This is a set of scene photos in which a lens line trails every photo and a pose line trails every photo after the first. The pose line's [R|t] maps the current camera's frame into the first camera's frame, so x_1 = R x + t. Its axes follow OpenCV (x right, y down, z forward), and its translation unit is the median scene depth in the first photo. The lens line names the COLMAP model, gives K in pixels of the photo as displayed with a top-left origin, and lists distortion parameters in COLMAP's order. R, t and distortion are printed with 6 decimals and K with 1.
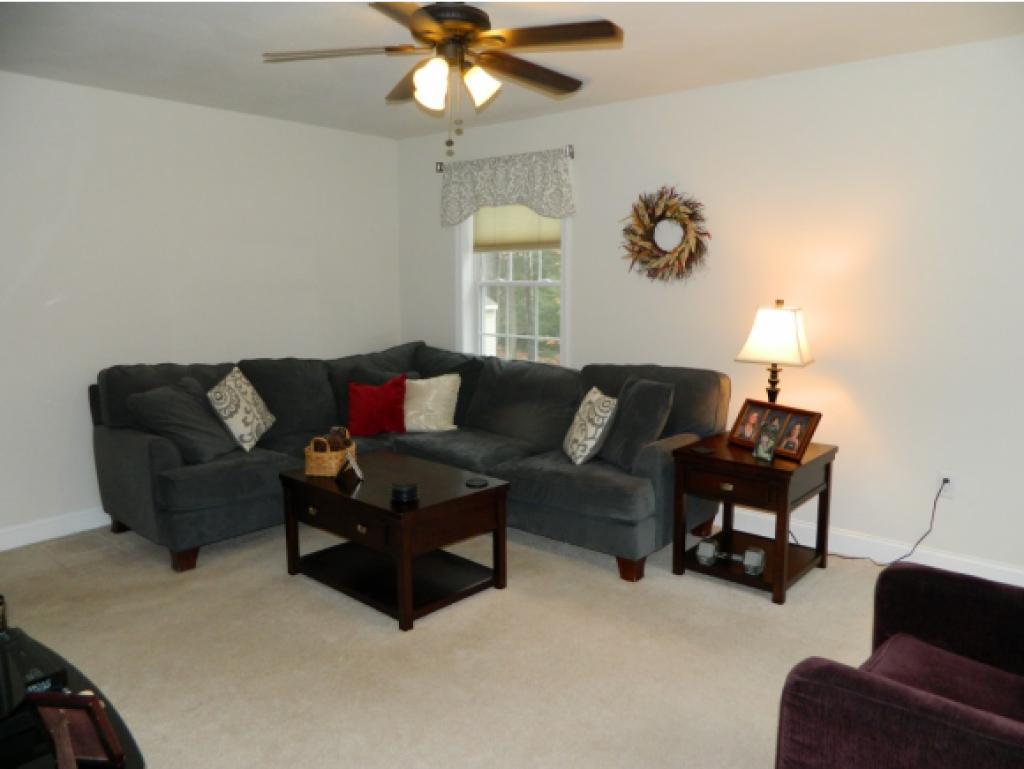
lens RADIAL K [[751.0, 0, 512.0], [0, 751.0, 384.5], [0, 0, 1]] dist [0.006463, 0.004639]
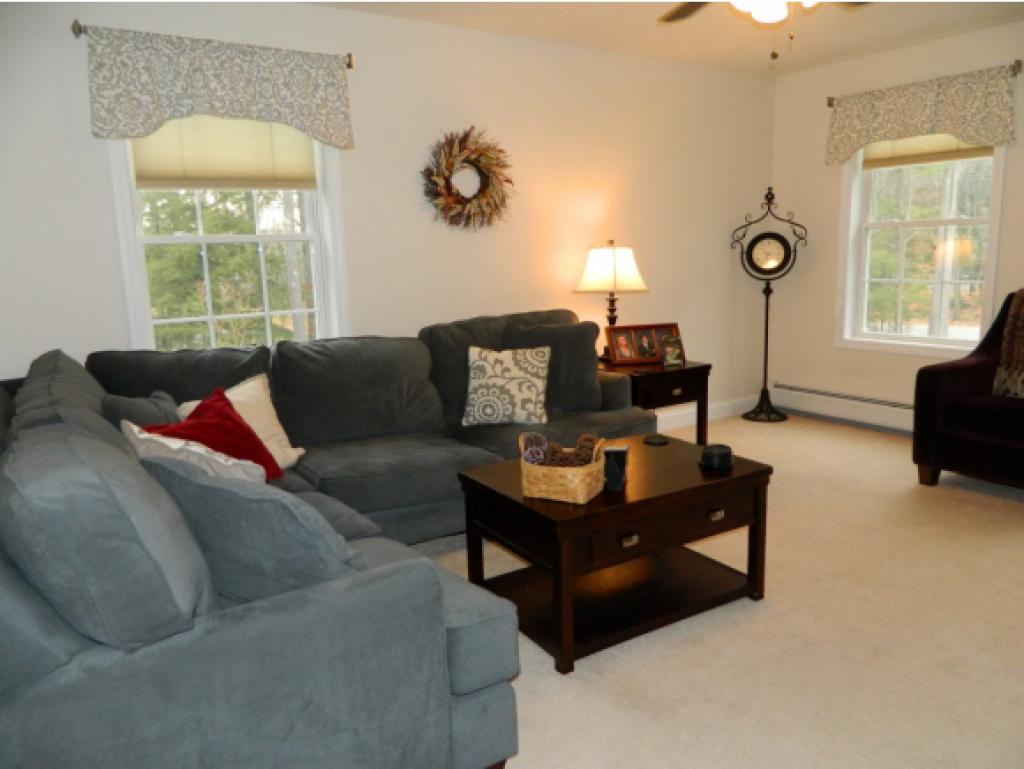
lens RADIAL K [[768.3, 0, 511.4], [0, 768.3, 369.3], [0, 0, 1]] dist [0.032052, 0.000666]
pose [[0.261476, -0.166679, 0.950710, -0.751094], [0.166441, 0.978008, 0.125688, -0.078252], [-0.950751, 0.125373, 0.283468, 0.708407]]
